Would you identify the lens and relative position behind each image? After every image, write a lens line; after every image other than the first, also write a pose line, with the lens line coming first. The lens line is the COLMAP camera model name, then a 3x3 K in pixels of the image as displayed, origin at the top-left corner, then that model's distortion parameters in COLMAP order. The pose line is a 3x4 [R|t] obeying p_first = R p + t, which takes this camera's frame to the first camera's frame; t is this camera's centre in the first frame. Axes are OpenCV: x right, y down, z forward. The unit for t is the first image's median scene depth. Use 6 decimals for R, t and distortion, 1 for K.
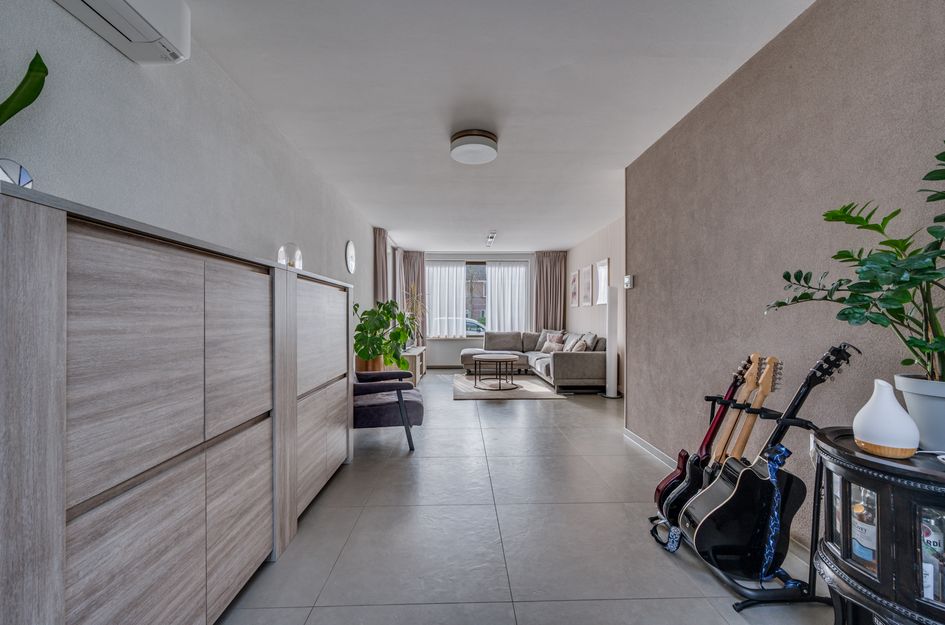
lens RADIAL K [[418.0, 0, 472.5], [0, 418.0, 312.5], [0, 0, 1]] dist [0.001610, 0.000153]
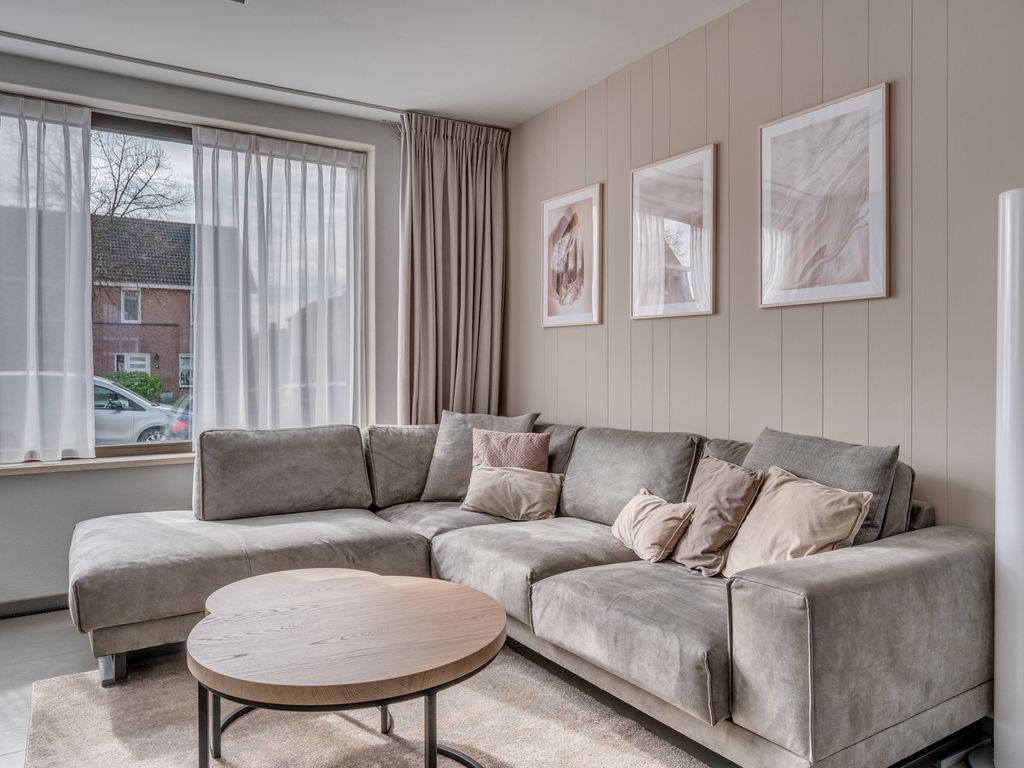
lens RADIAL K [[731.9, 0, 523.0], [0, 731.9, 373.3], [0, 0, 1]] dist [-0.003188, 0.002279]
pose [[0.857911, -0.005491, 0.513770, -0.021147], [-0.001078, 0.999921, 0.012488, 0.010644], [-0.513798, -0.011267, 0.857837, 0.589237]]
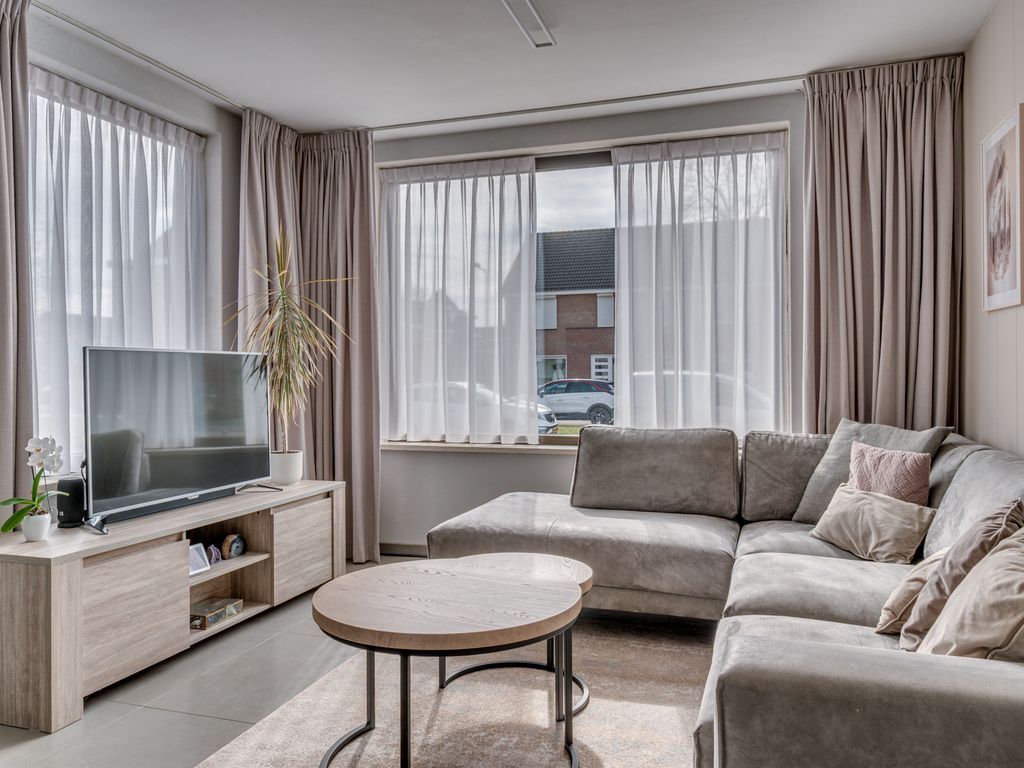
lens RADIAL K [[794.1, 0, 508.9], [0, 794.1, 367.2], [0, 0, 1]] dist [-0.004184, 0.003098]
pose [[0.936084, -0.008873, -0.351664, 0.153182], [0.010334, 0.999944, 0.002277, 0.009928], [0.351624, -0.005765, 0.936124, 0.555814]]
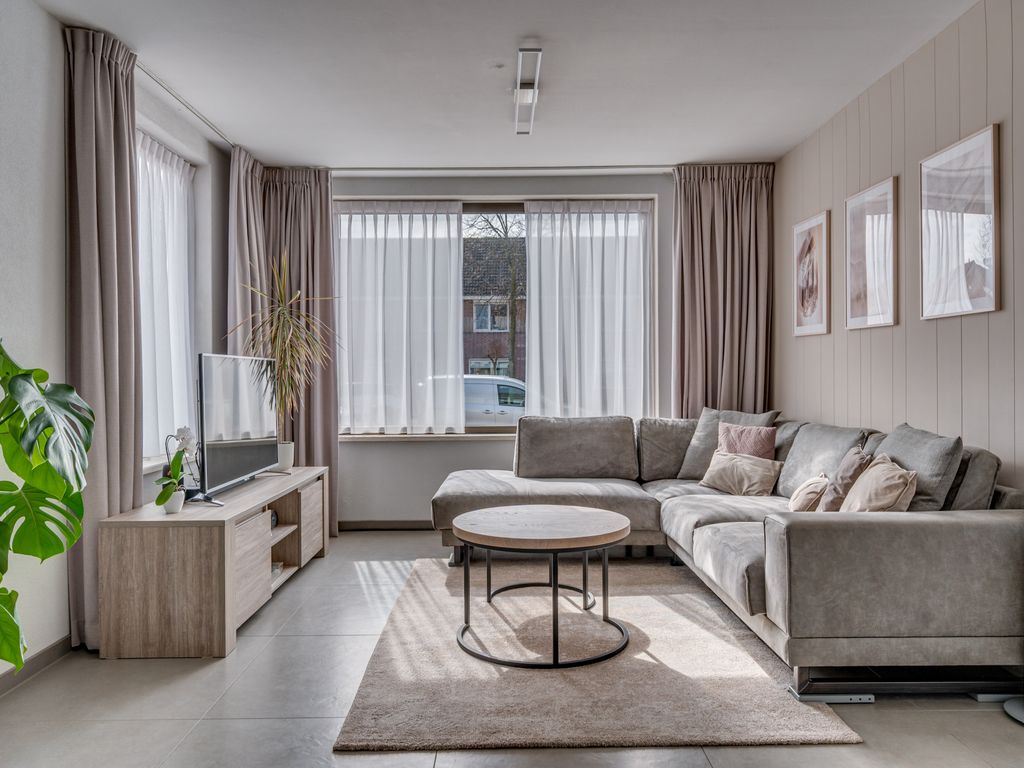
lens RADIAL K [[782.4, 0, 512.2], [0, 782.4, 371.8], [0, 0, 1]] dist [-0.005486, -0.001238]
pose [[0.999699, -0.006326, -0.023700, 0.039102], [0.006460, 0.999964, 0.005579, 0.008270], [0.023664, -0.005730, 0.999704, 0.409258]]
